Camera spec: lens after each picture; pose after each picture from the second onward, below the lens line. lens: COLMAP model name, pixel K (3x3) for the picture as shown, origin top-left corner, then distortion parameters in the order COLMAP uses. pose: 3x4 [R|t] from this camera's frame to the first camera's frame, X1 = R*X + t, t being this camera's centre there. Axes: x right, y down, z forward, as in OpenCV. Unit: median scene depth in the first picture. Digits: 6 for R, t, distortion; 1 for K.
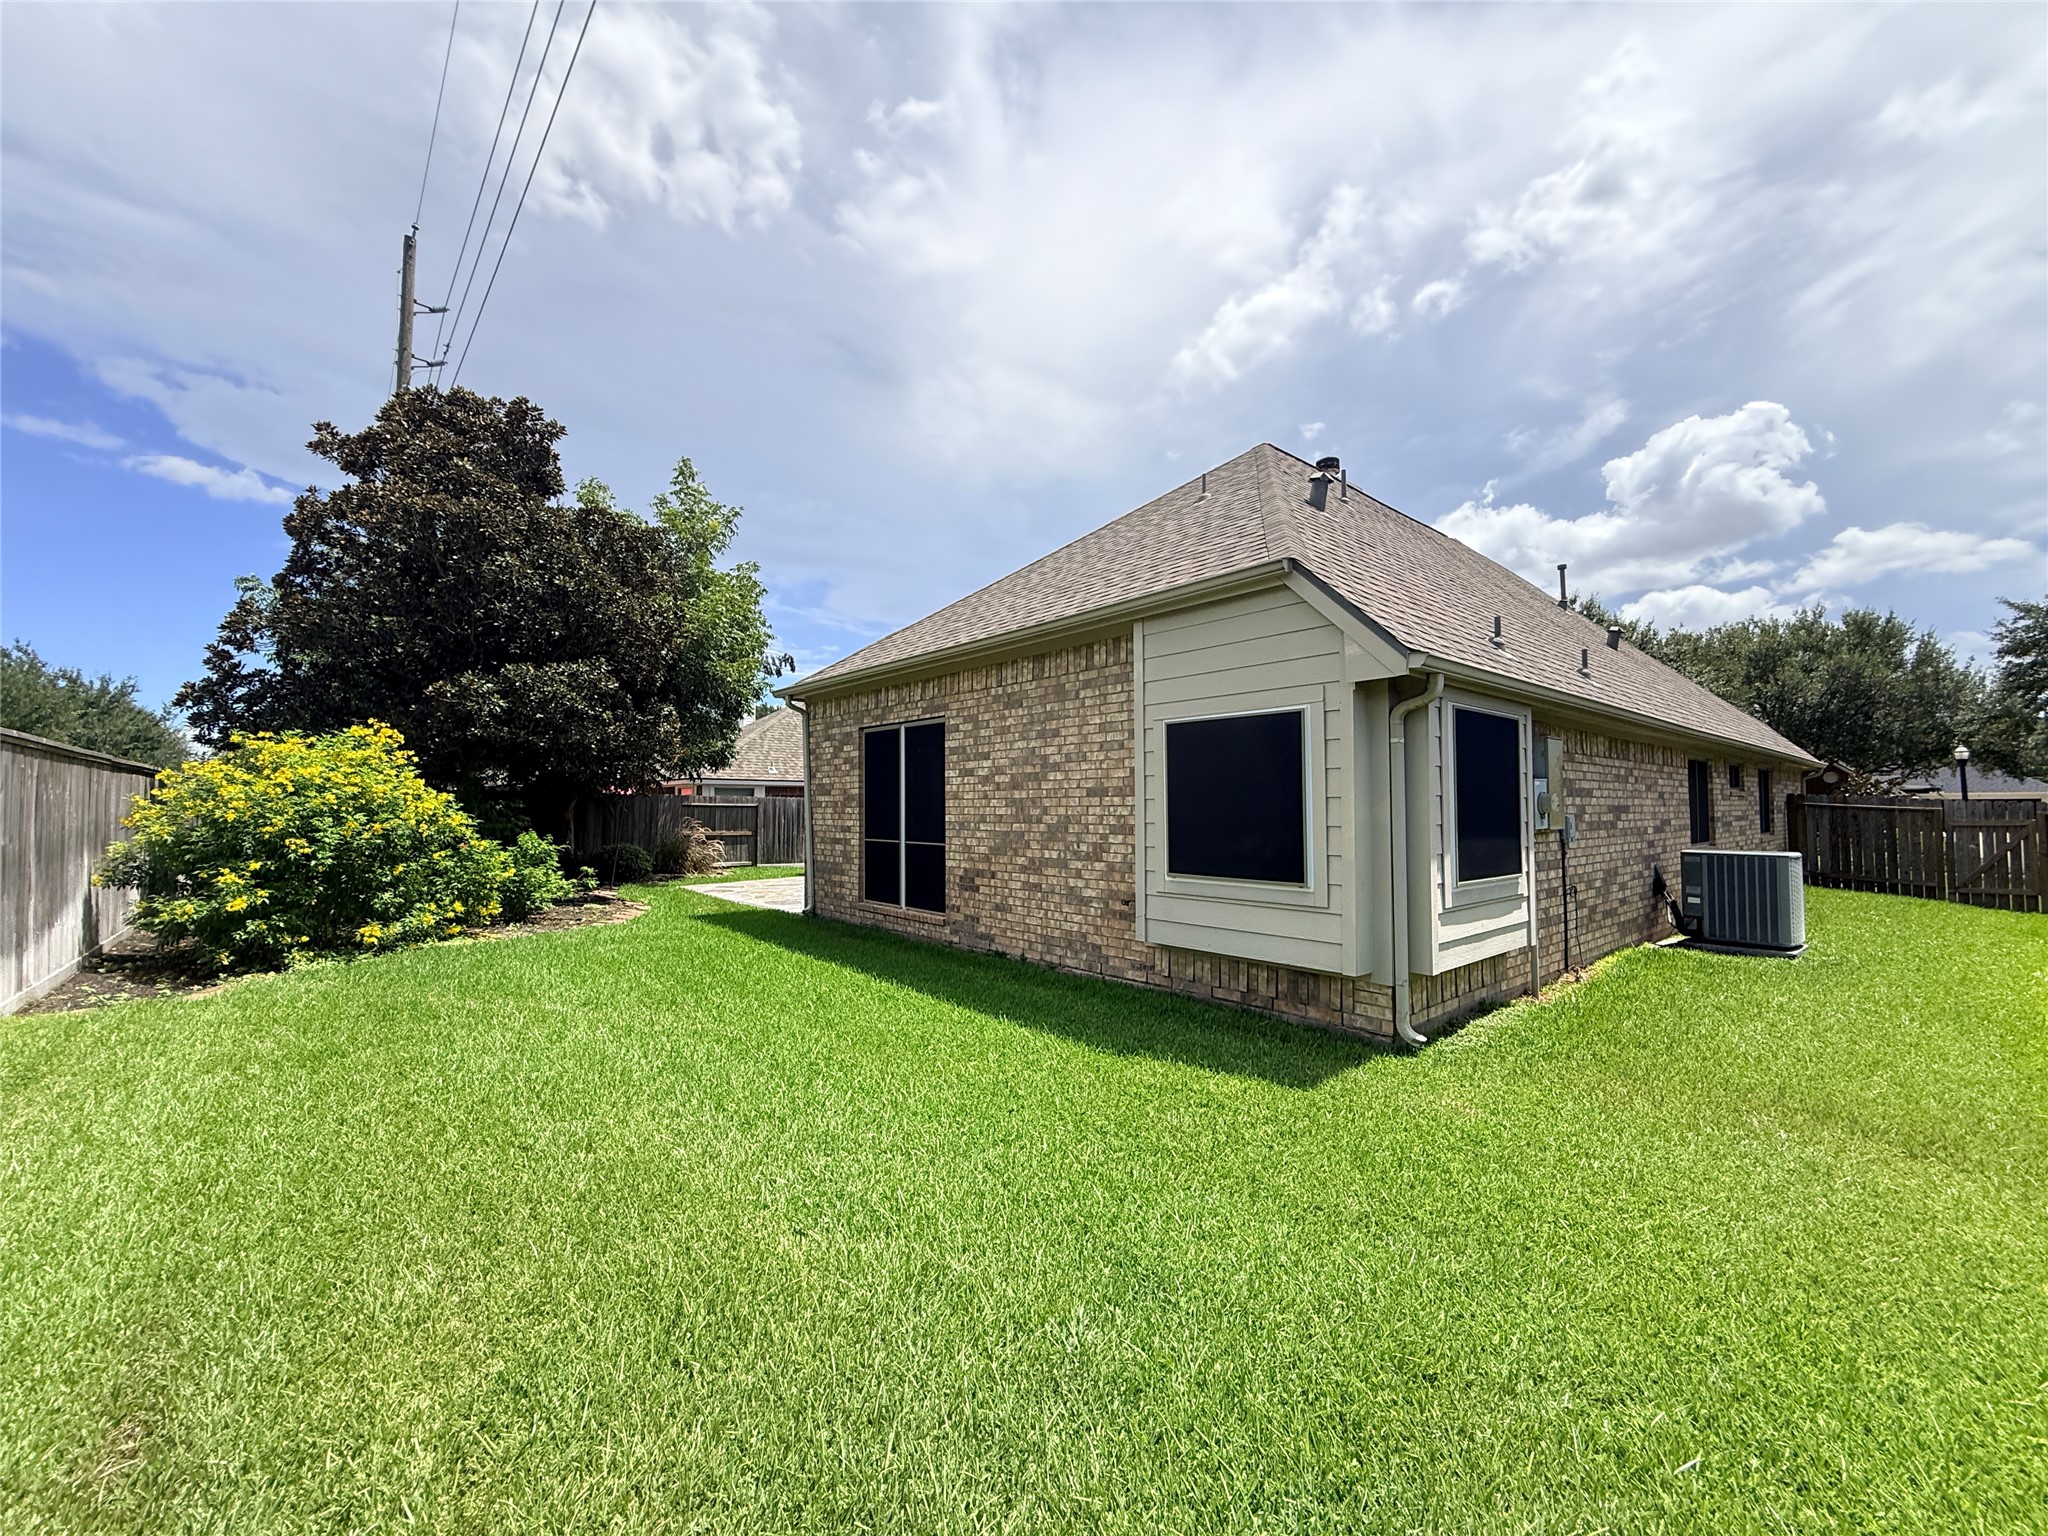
lens RADIAL K [[819.1, 0, 1001.0], [0, 819.1, 775.5], [0, 0, 1]] dist [0.038339, -0.030925]
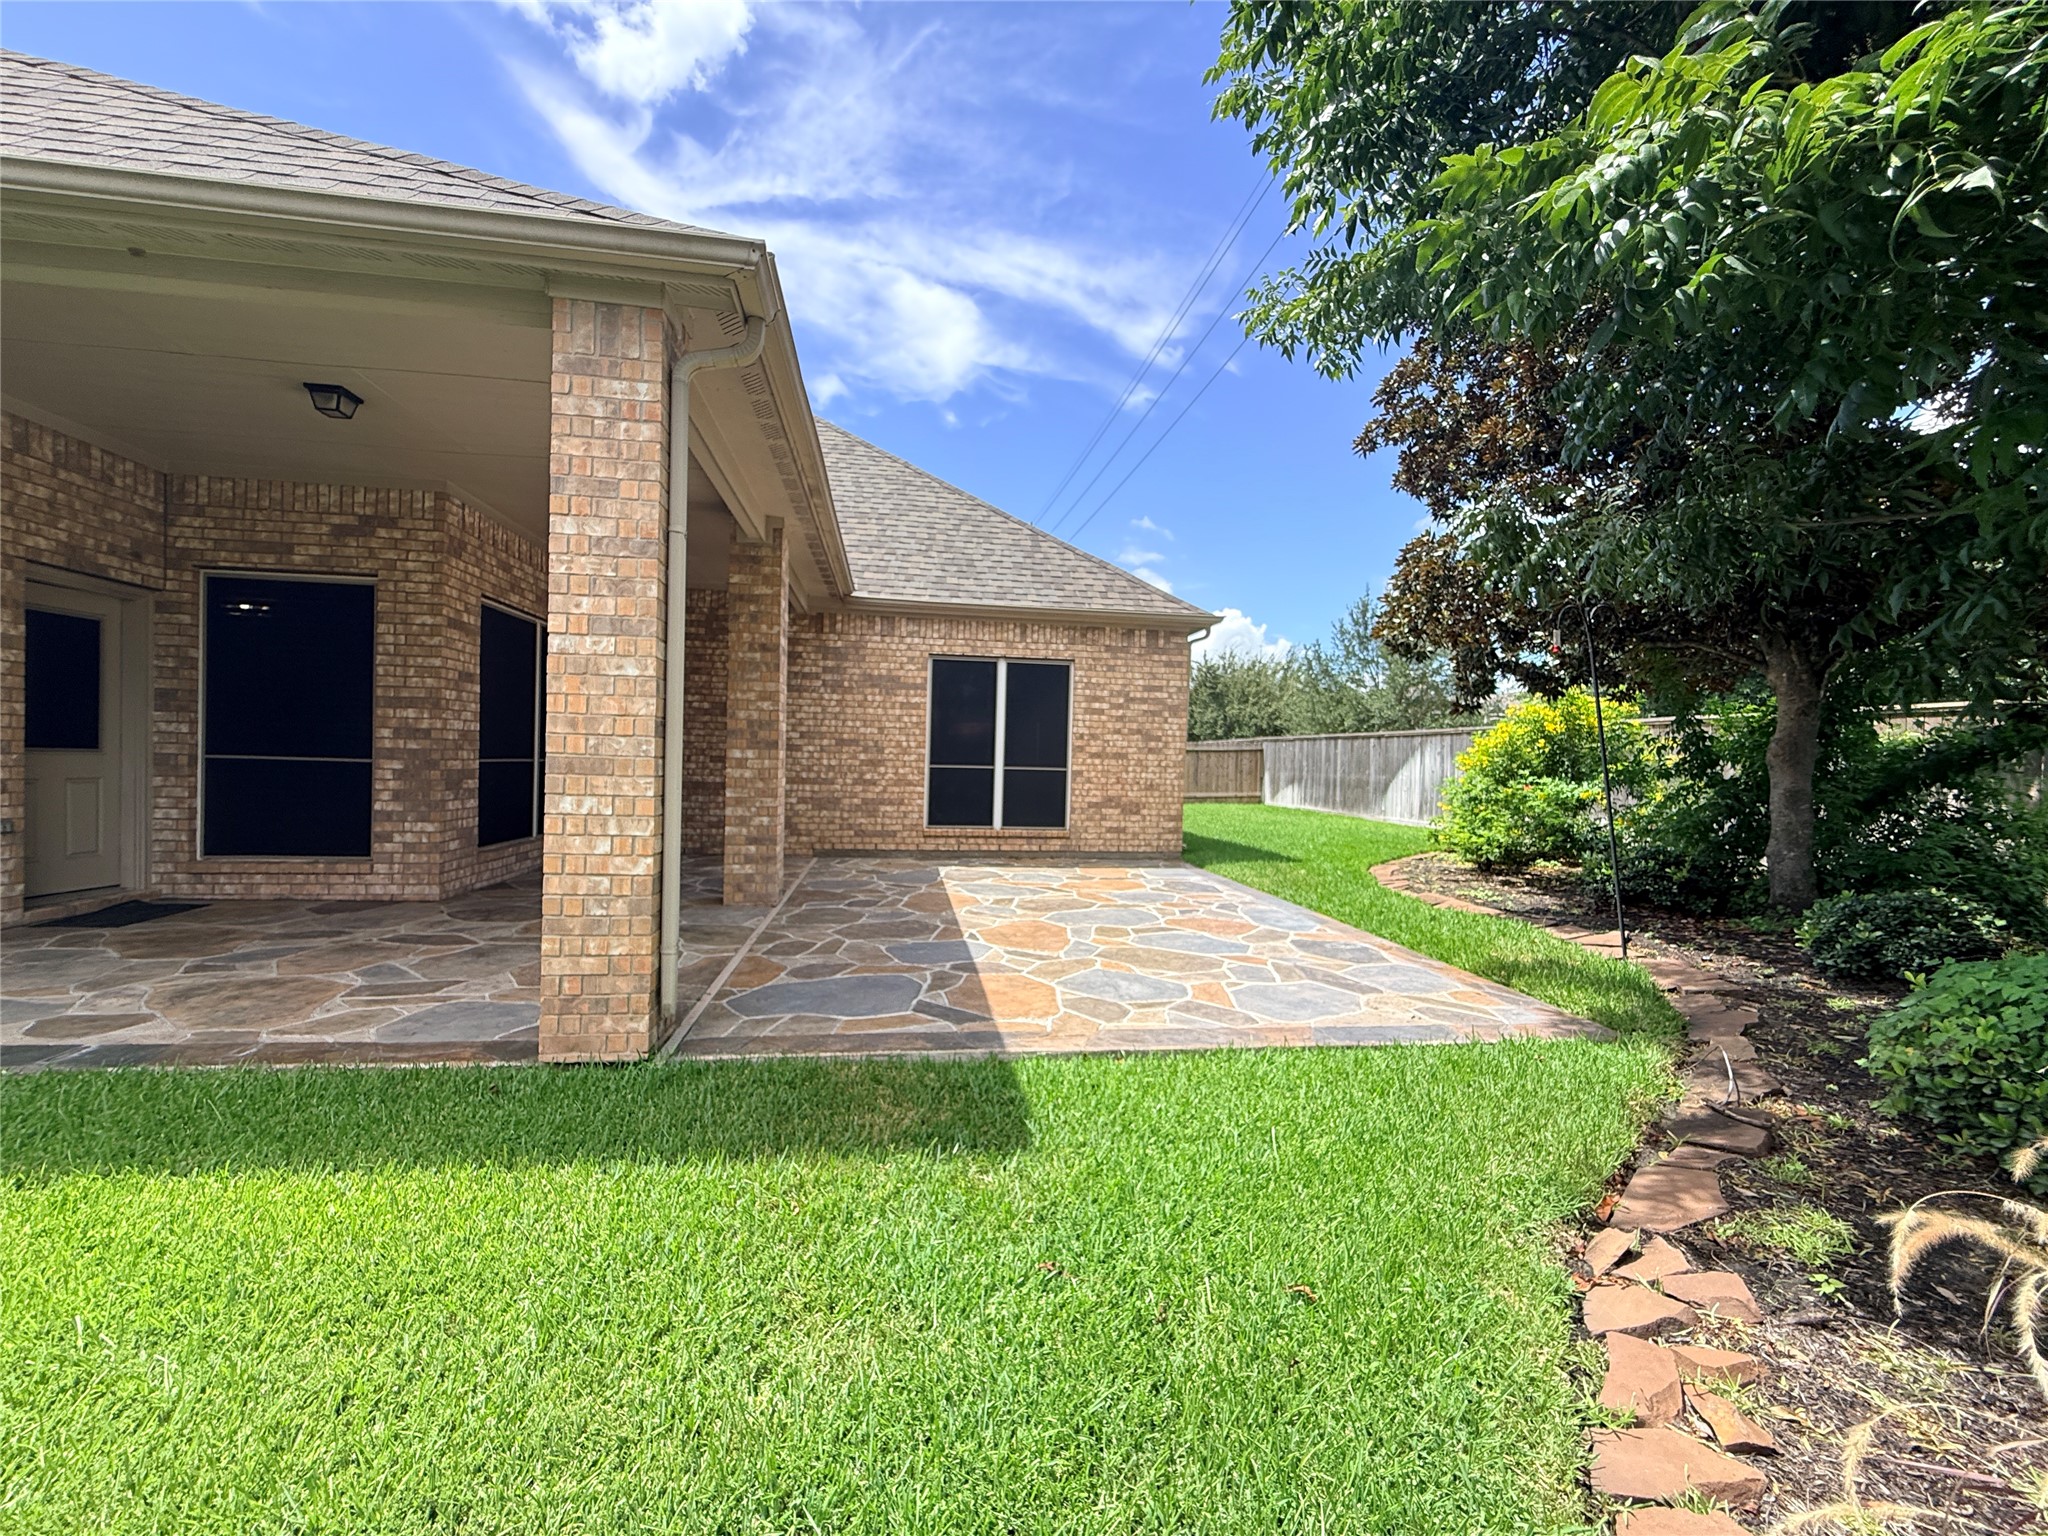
lens RADIAL K [[824.6, 0, 1021.7], [0, 824.6, 775.7], [0, 0, 1]] dist [0.001123, -0.000234]
pose [[0.530183, 0.001025, 0.847883, -0.930755], [-0.051386, 0.998200, 0.030925, 0.051770], [-0.846325, -0.059965, 0.529281, 0.366435]]
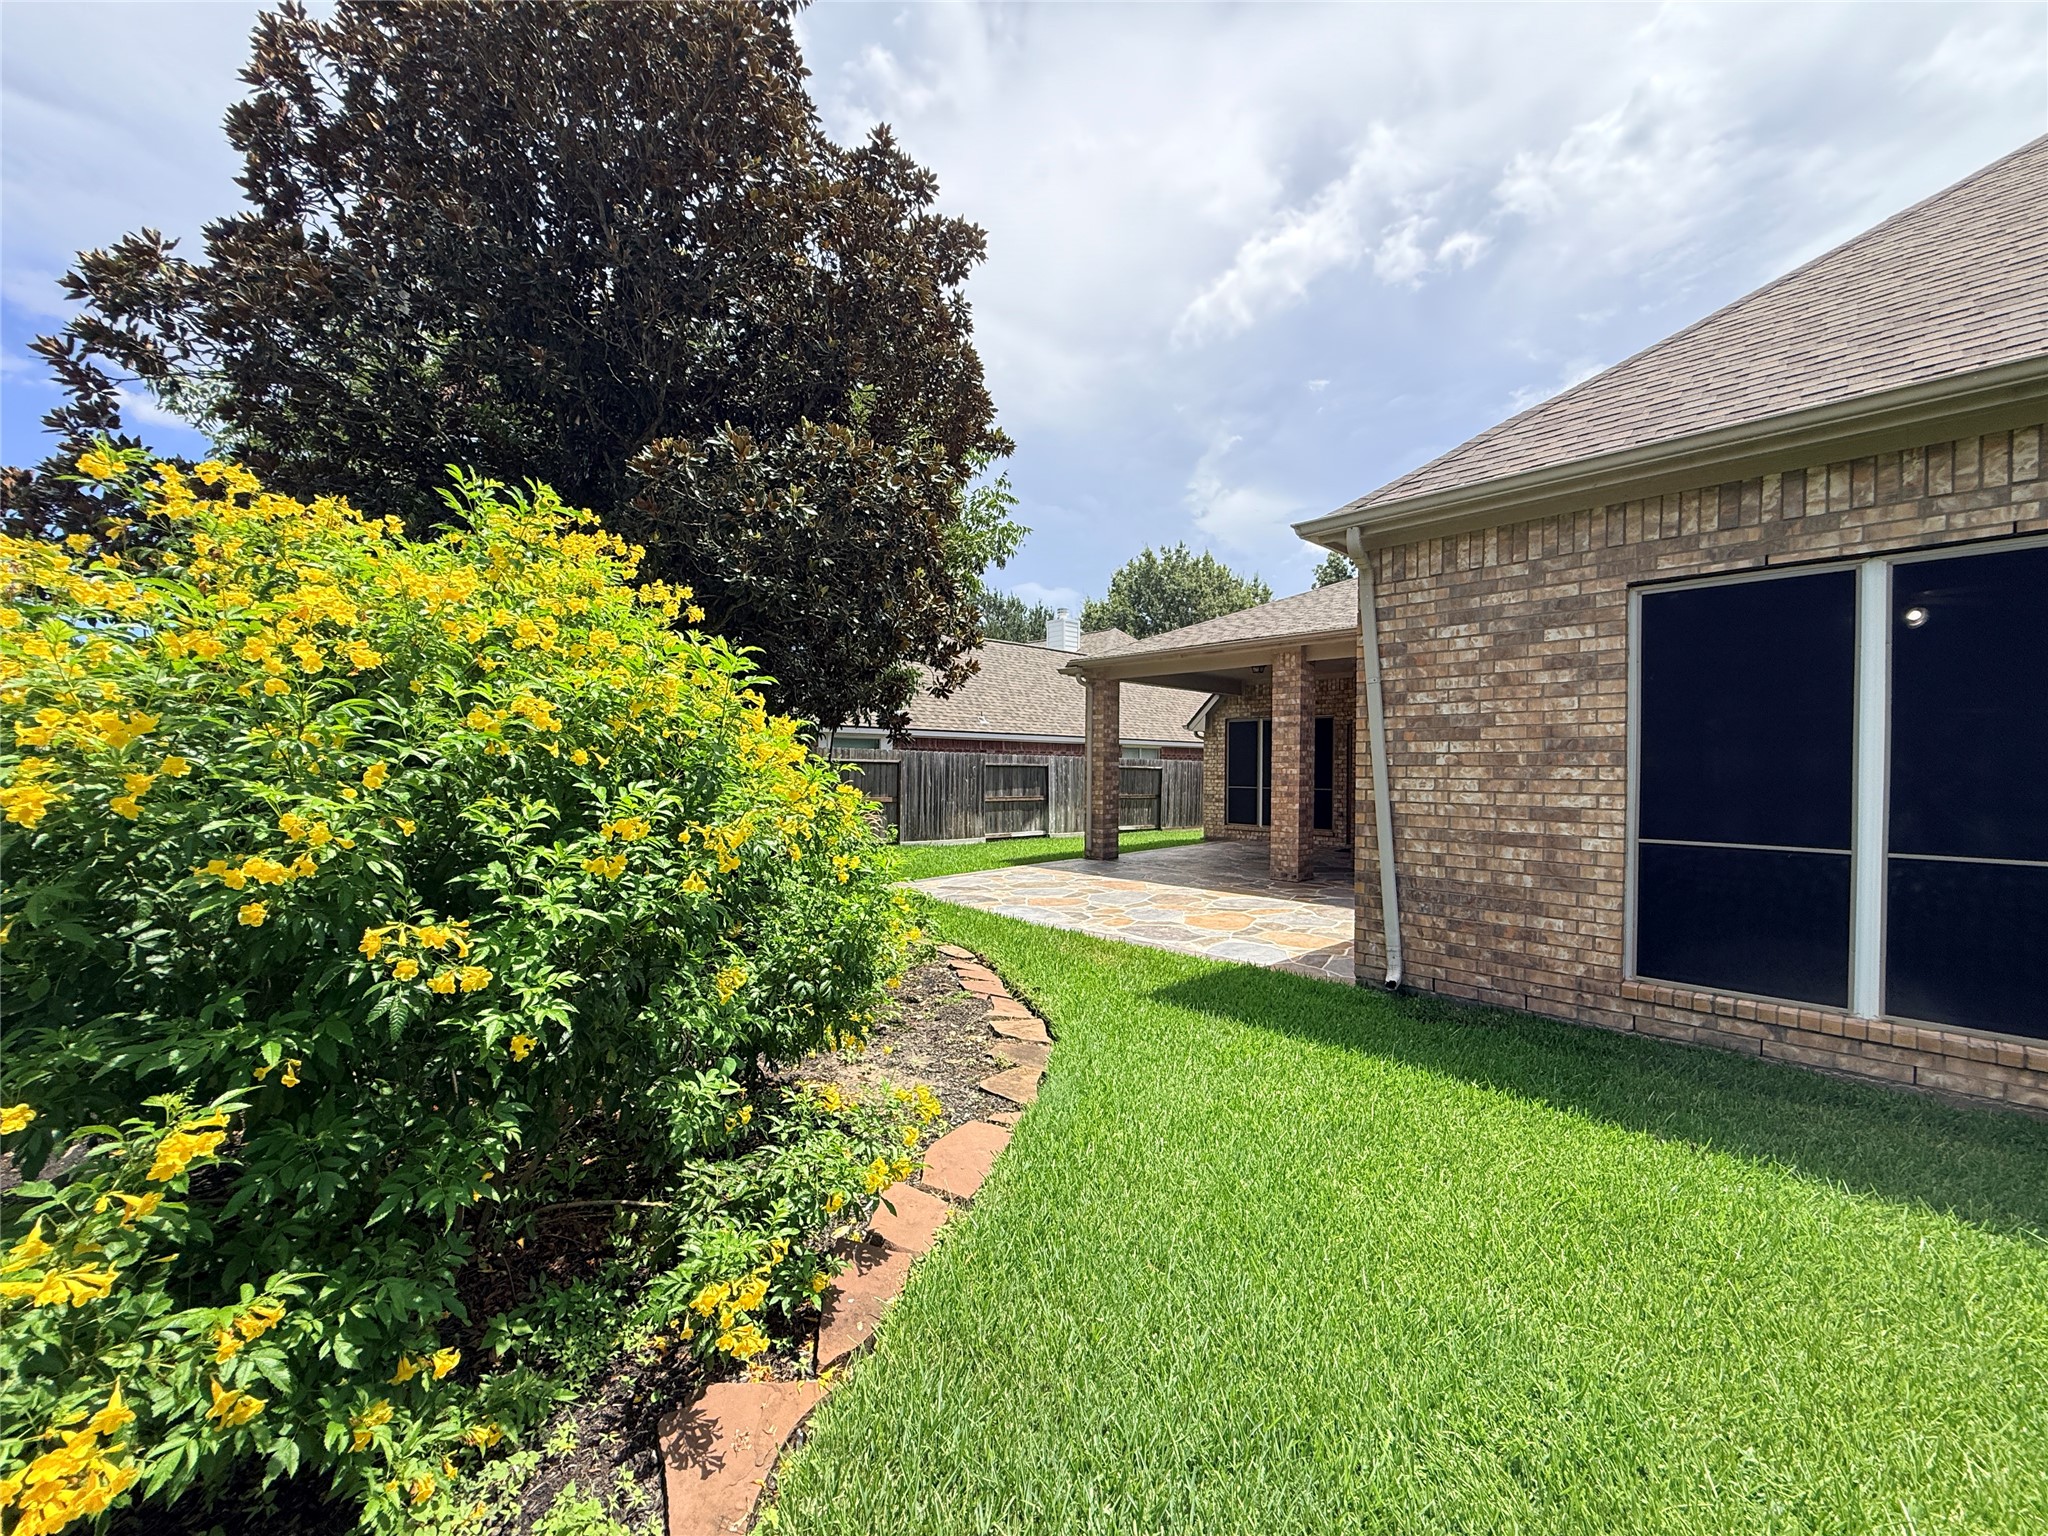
lens RADIAL K [[820.0, 0, 1021.3], [0, 820.0, 774.9], [0, 0, 1]] dist [0.000277, -0.000133]
pose [[0.998546, 0.001841, 0.053872, -0.507215], [-0.004233, 0.999009, 0.044317, 0.024801], [-0.053737, -0.044480, 0.997564, 0.567339]]
